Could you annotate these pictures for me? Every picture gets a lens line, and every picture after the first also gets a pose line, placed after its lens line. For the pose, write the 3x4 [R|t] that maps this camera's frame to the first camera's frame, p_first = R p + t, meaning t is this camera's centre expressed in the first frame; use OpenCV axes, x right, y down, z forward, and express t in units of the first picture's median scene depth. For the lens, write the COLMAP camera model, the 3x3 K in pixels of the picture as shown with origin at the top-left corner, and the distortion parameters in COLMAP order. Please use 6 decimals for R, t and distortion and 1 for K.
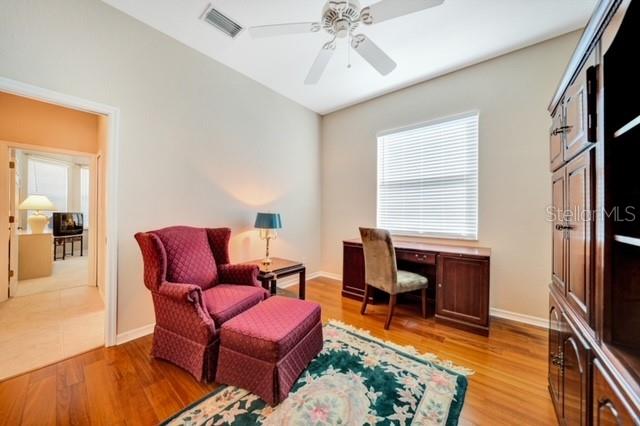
lens RADIAL K [[220.7, 0, 320.1], [0, 220.7, 211.3], [0, 0, 1]] dist [-0.027830, 0.006080]
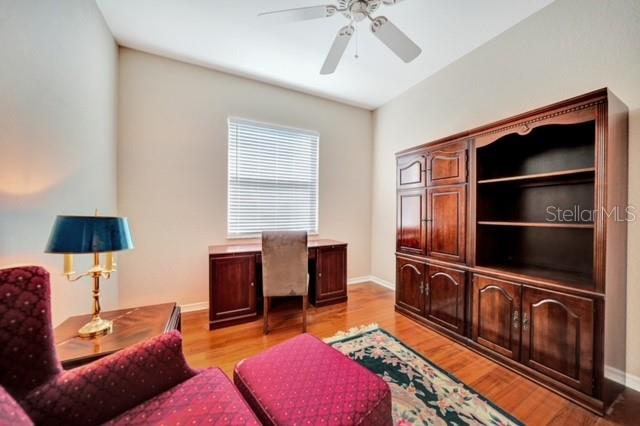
lens RADIAL K [[226.7, 0, 319.8], [0, 226.7, 214.9], [0, 0, 1]] dist [-0.001332, -0.000101]
pose [[0.408914, -0.014323, 0.912461, -0.590332], [0.003043, 0.999893, 0.014332, -0.000790], [-0.912568, -0.003084, 0.408913, 0.529817]]
